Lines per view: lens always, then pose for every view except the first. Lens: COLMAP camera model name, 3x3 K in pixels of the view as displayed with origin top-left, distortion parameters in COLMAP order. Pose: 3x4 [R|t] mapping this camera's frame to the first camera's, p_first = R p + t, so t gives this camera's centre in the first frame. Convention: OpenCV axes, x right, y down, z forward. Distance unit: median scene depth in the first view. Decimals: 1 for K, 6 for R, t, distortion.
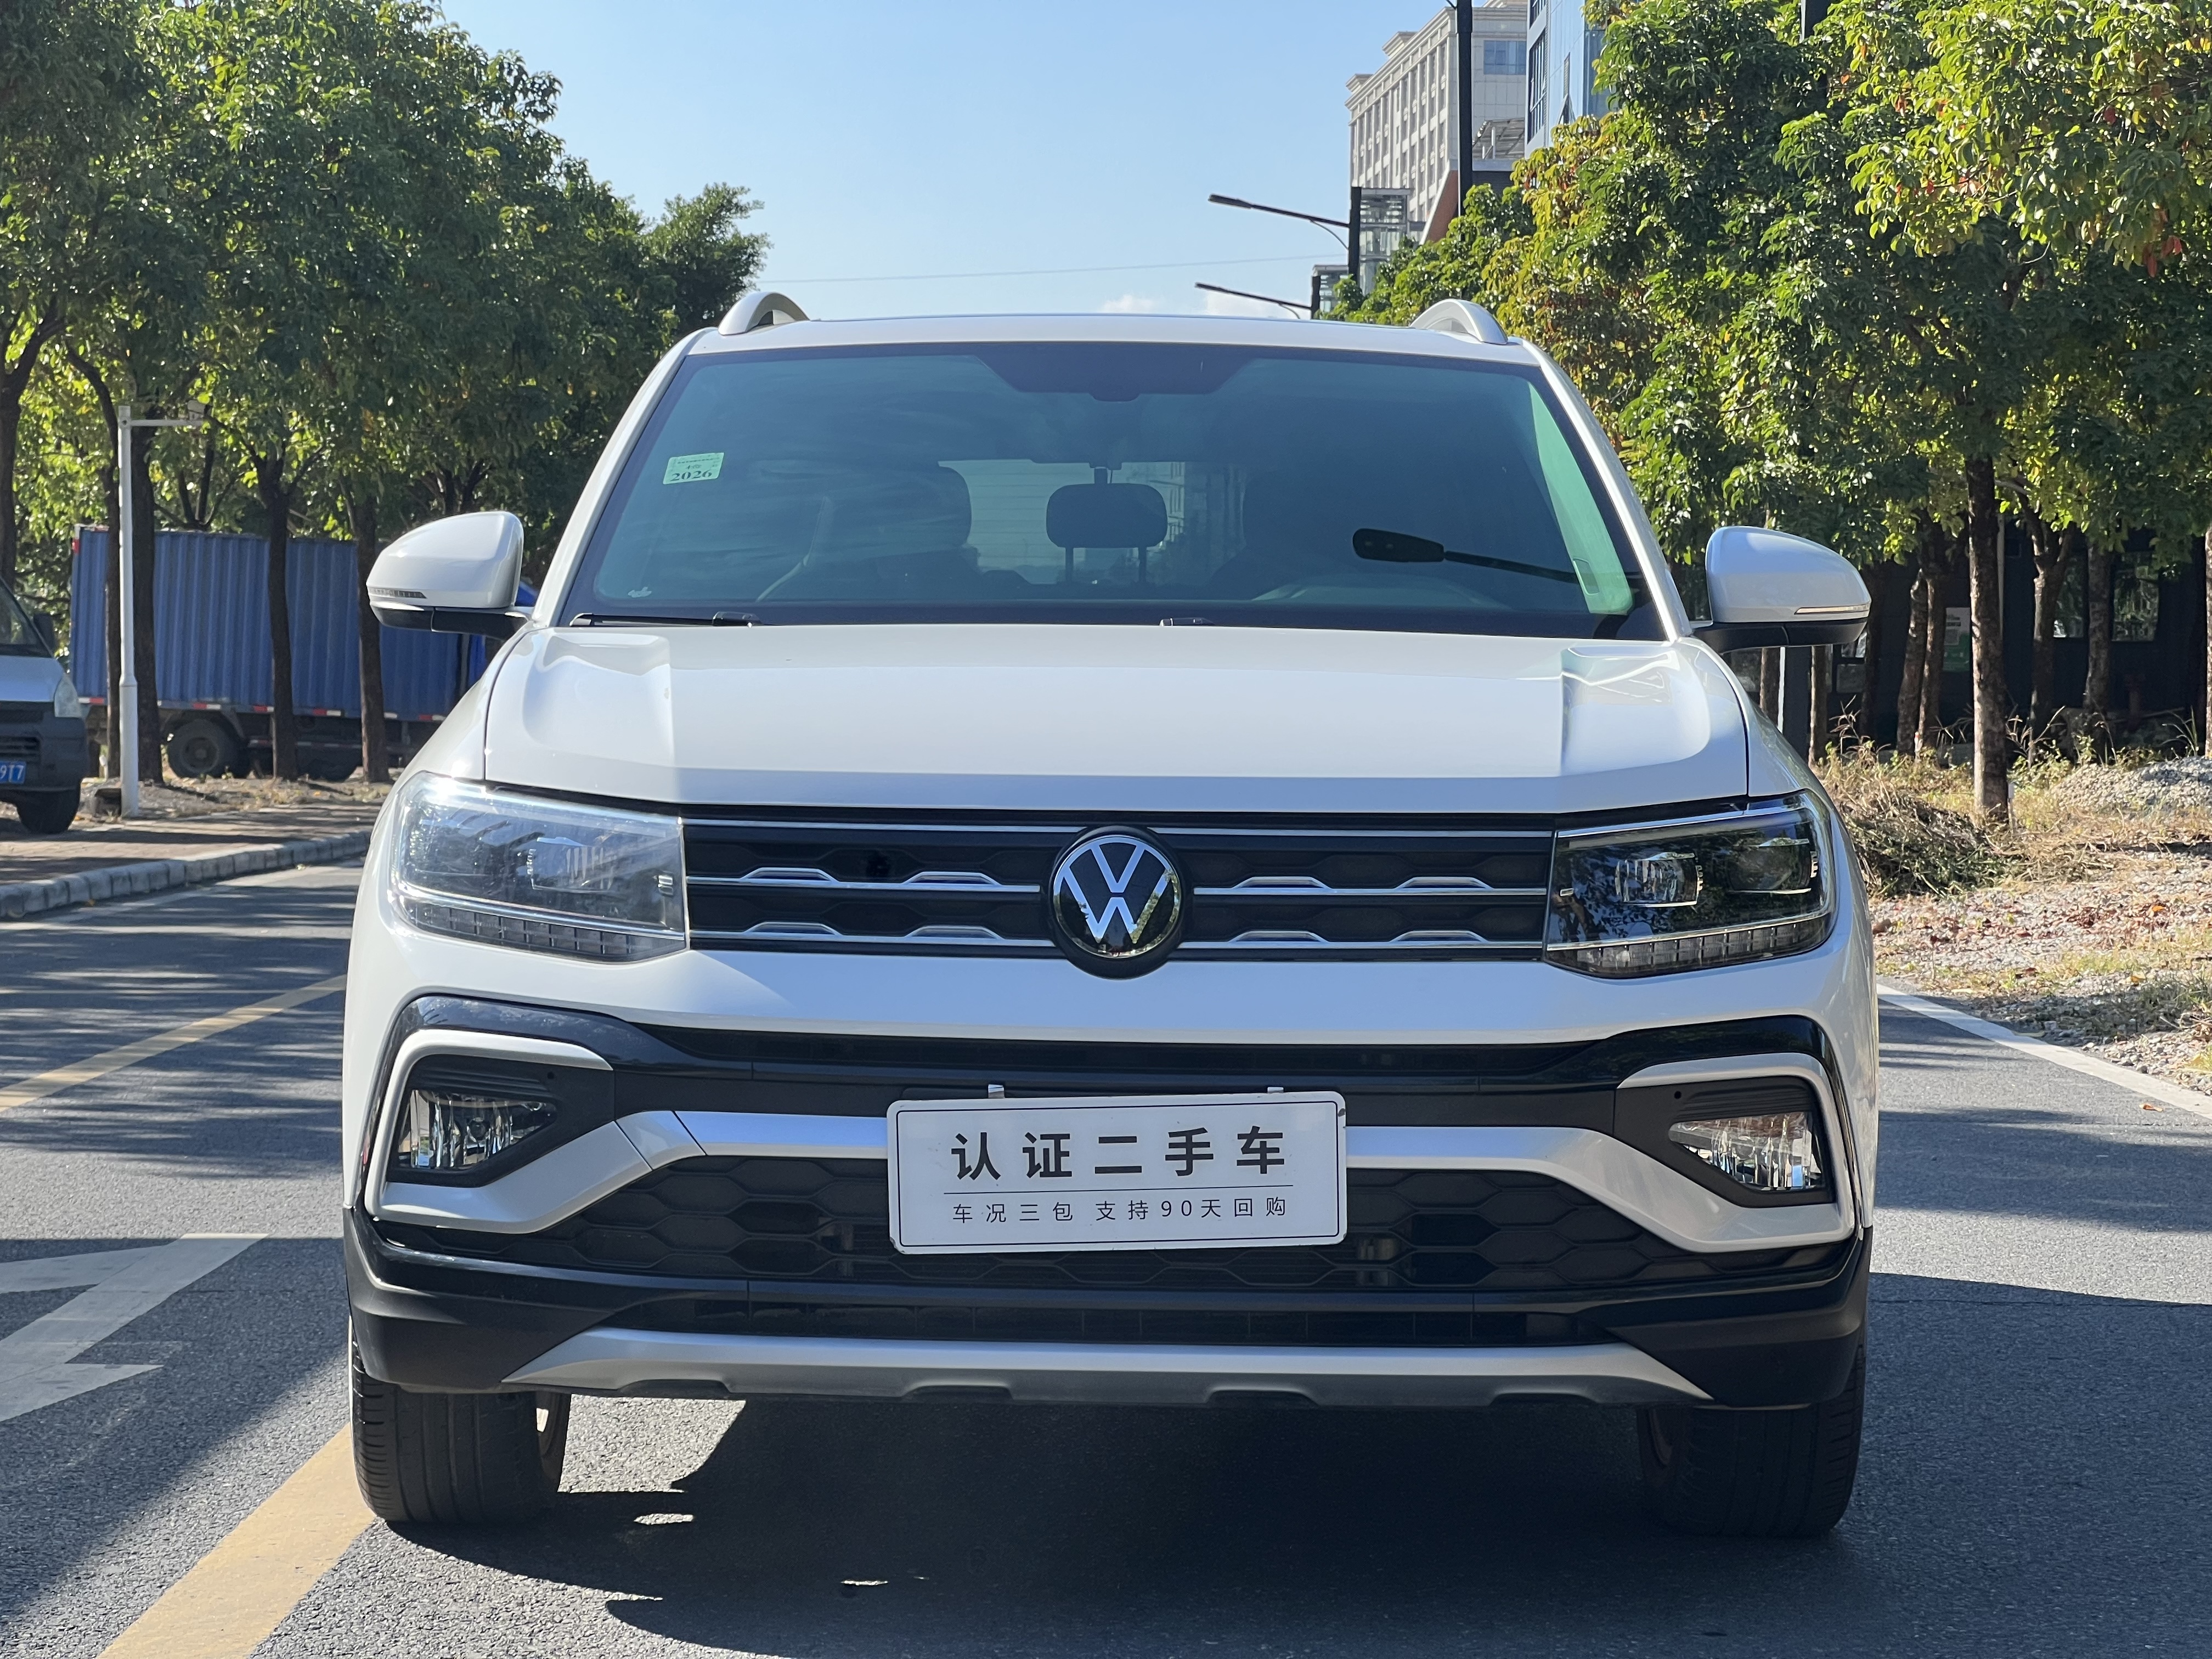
lens RADIAL K [[4983.2, 0, 1098.0], [0, 4983.2, 732.1], [0, 0, 1]] dist [-0.450766, 8.584189]
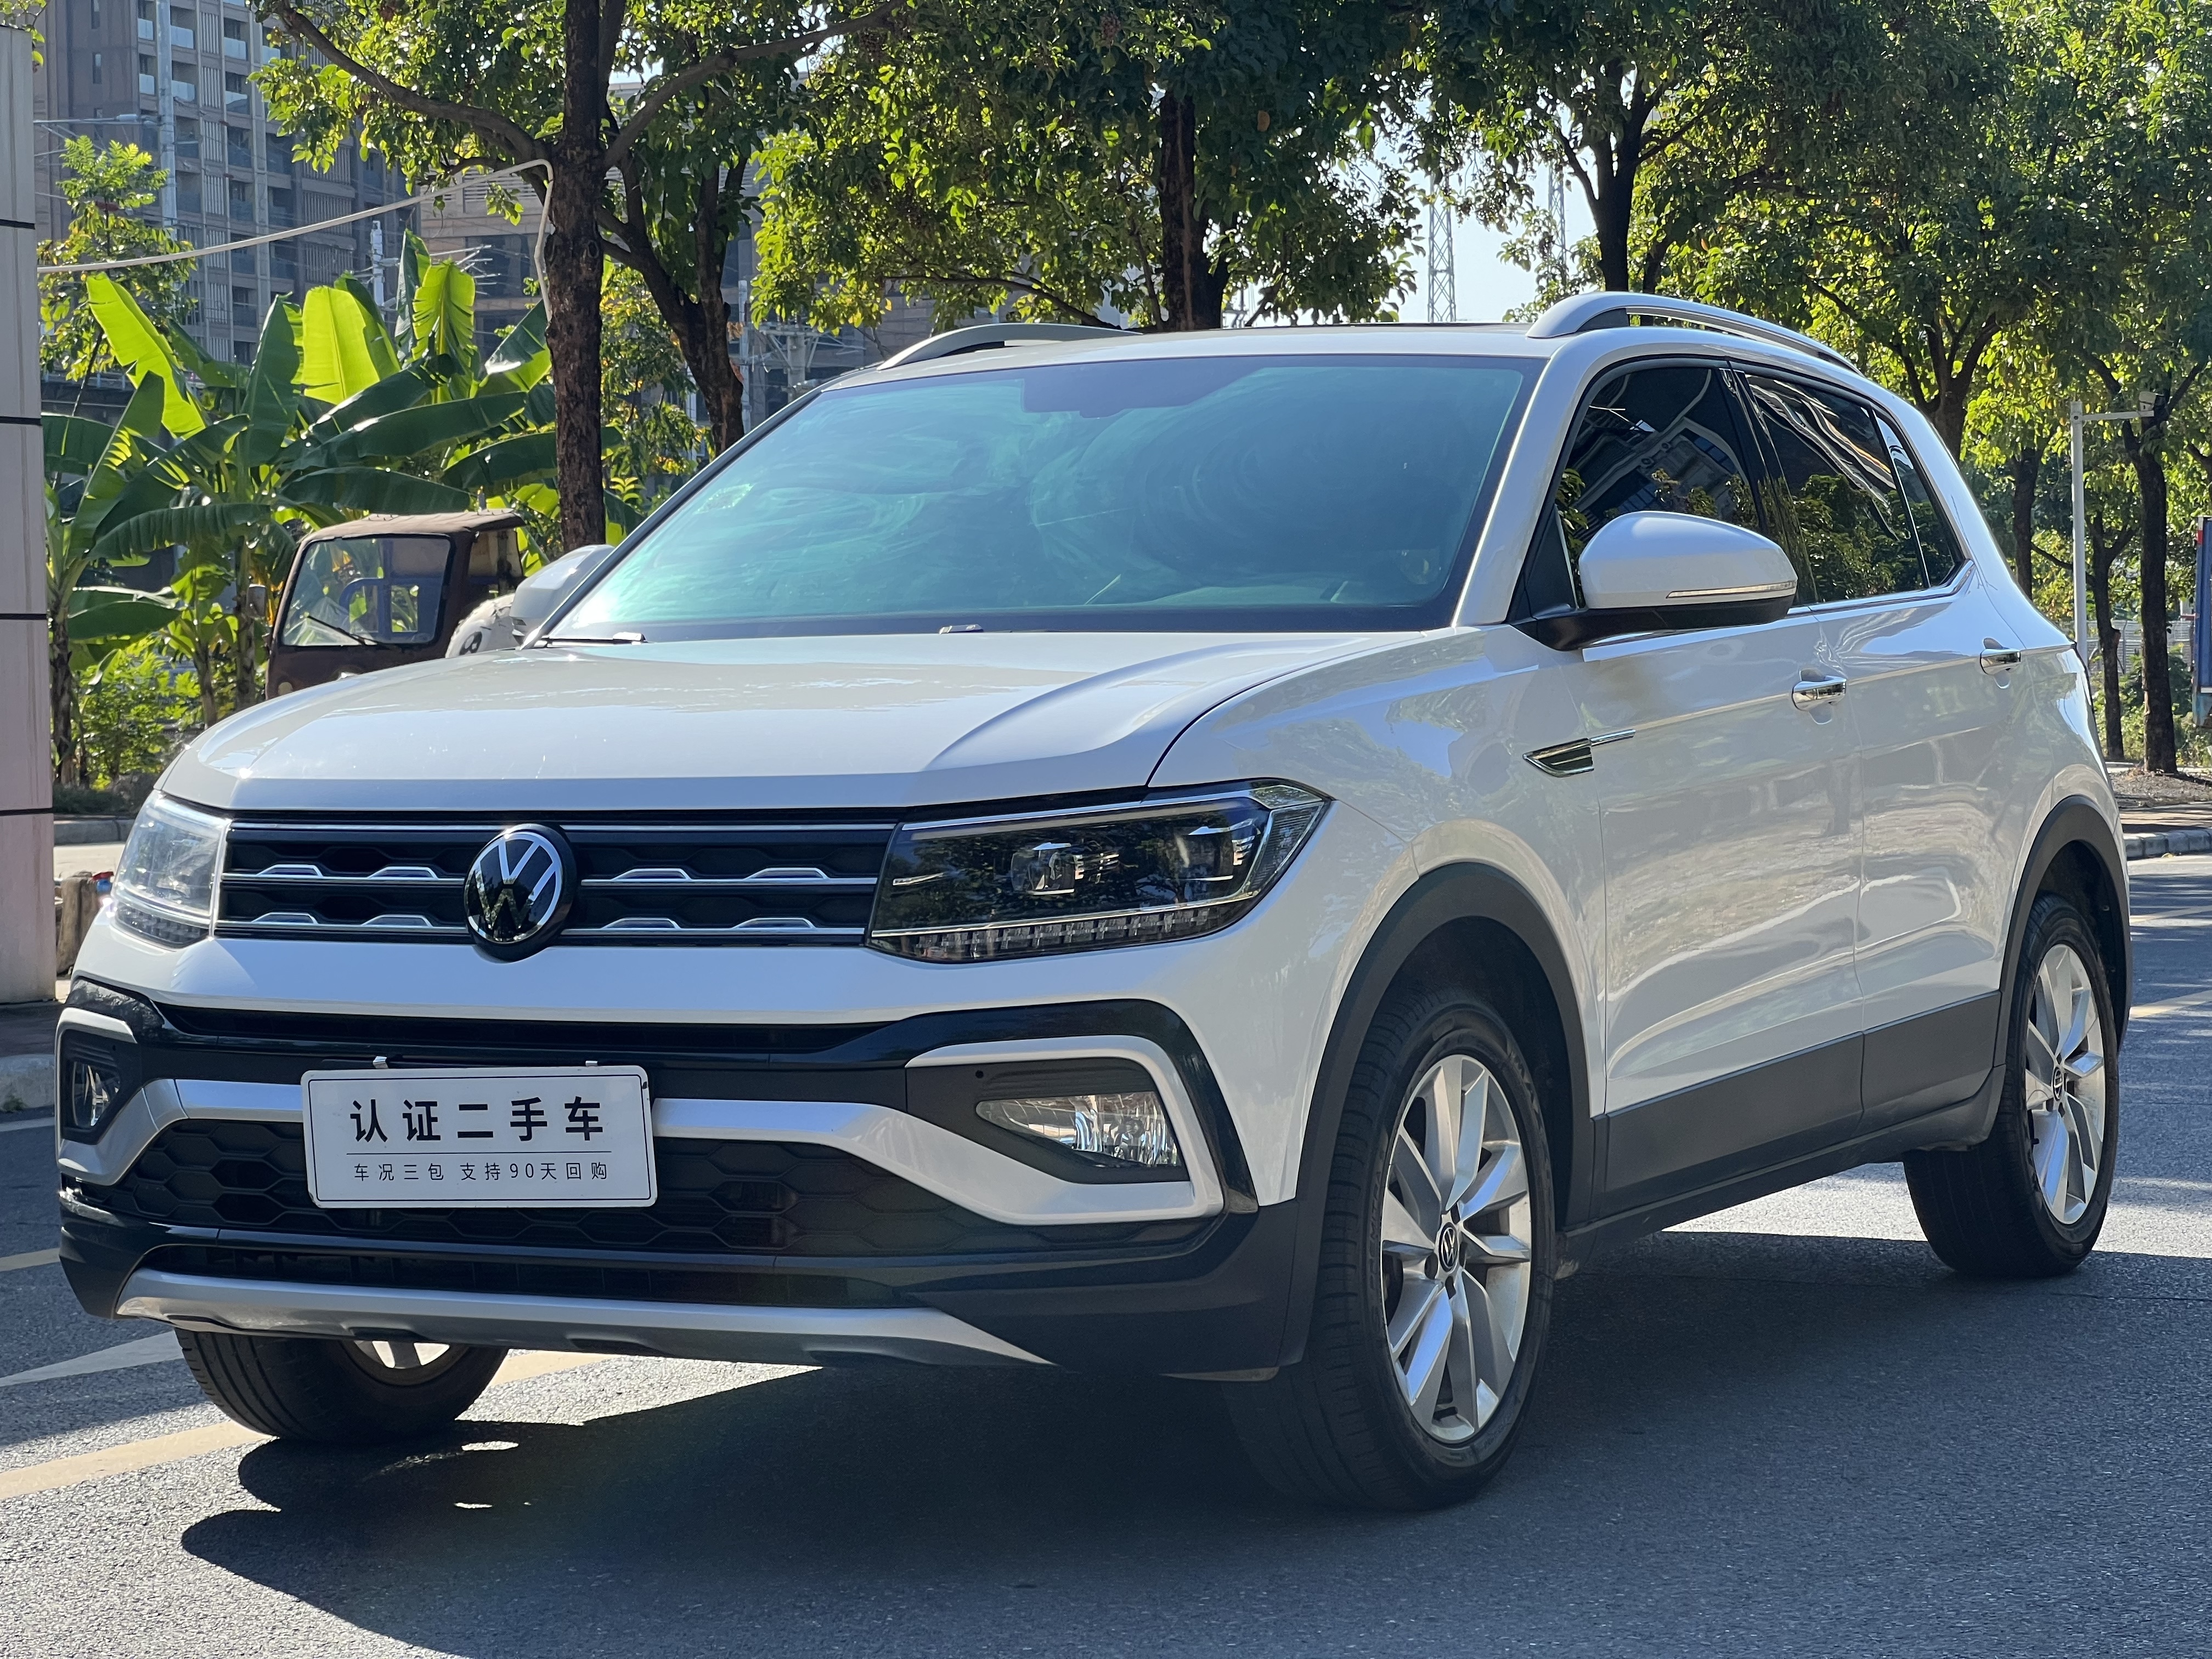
lens RADIAL K [[5051.6, 0, 1274.2], [0, 5051.6, 677.3], [0, 0, 1]] dist [-0.442538, 5.922856]
pose [[0.903226, -0.025831, -0.428388, 0.642156], [0.022212, 0.999663, -0.013445, 0.005043], [0.428591, 0.002629, 0.903495, 0.065426]]
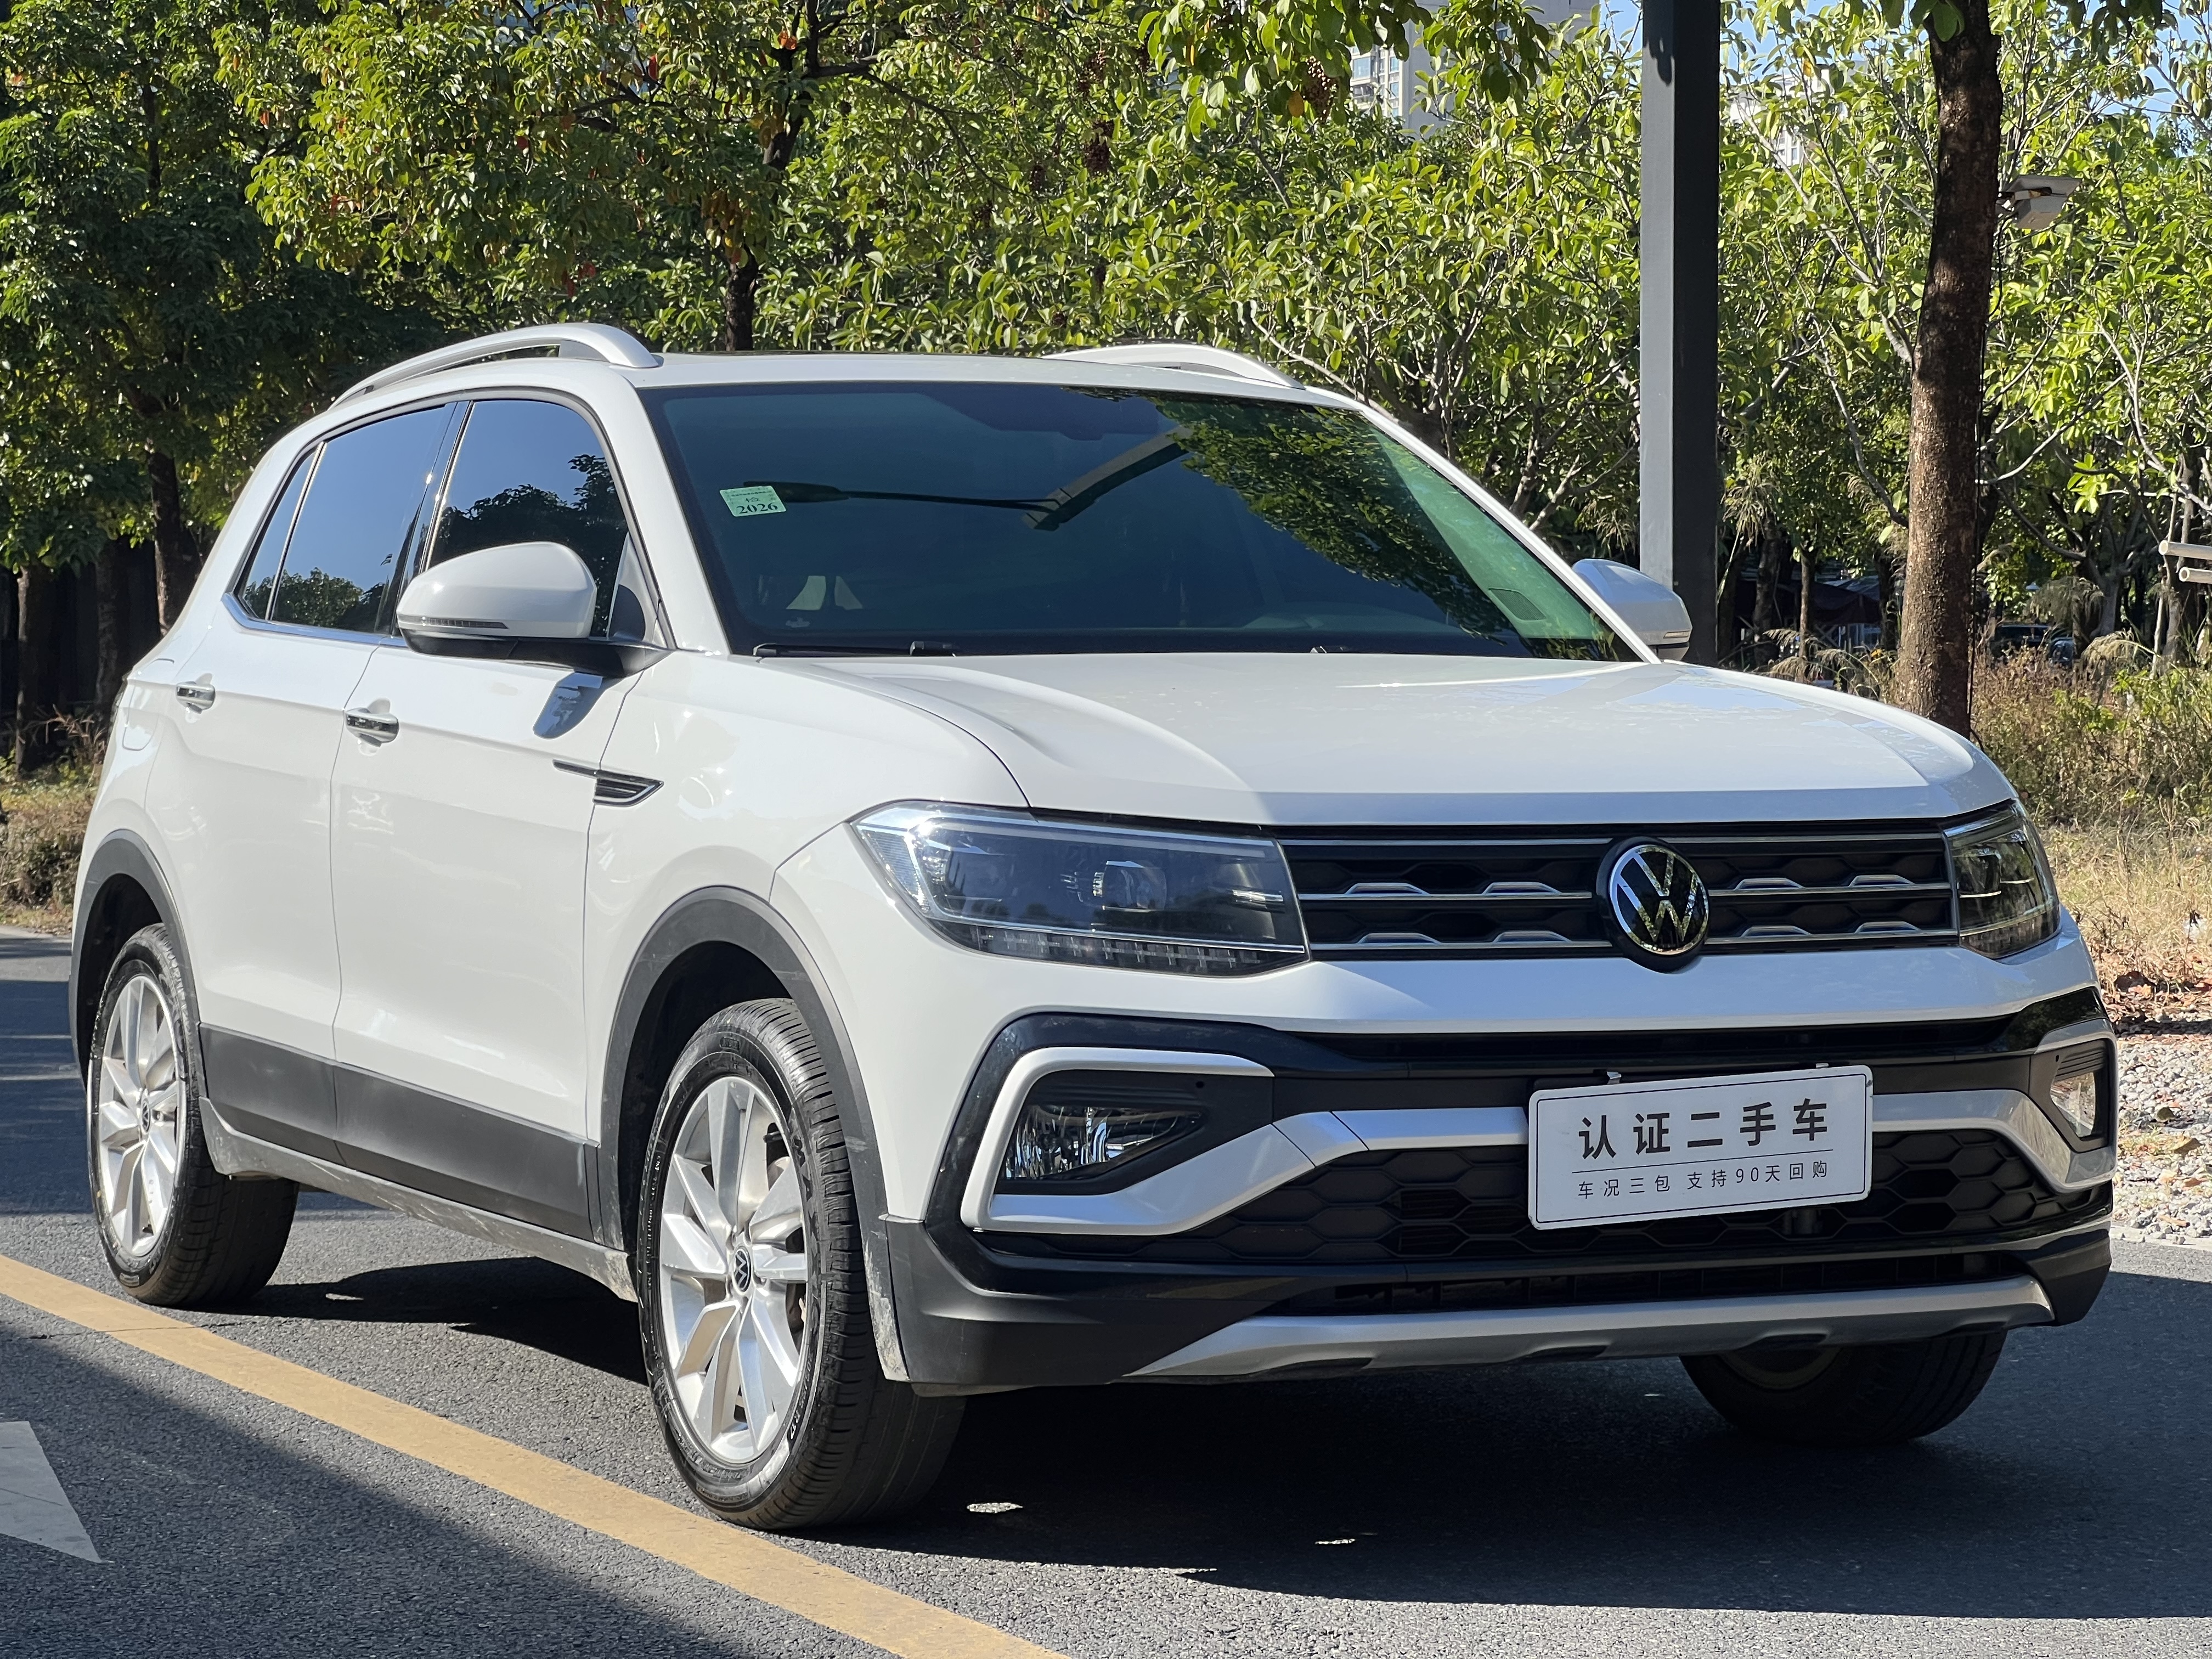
lens RADIAL K [[4998.0, 0, 1071.1], [0, 4998.0, 785.2], [0, 0, 1]] dist [-0.451024, 9.595961]
pose [[0.899568, -0.018054, 0.436408, -0.609076], [0.013105, 0.999811, 0.014348, -0.010645], [-0.436584, -0.007187, 0.899635, 0.052293]]
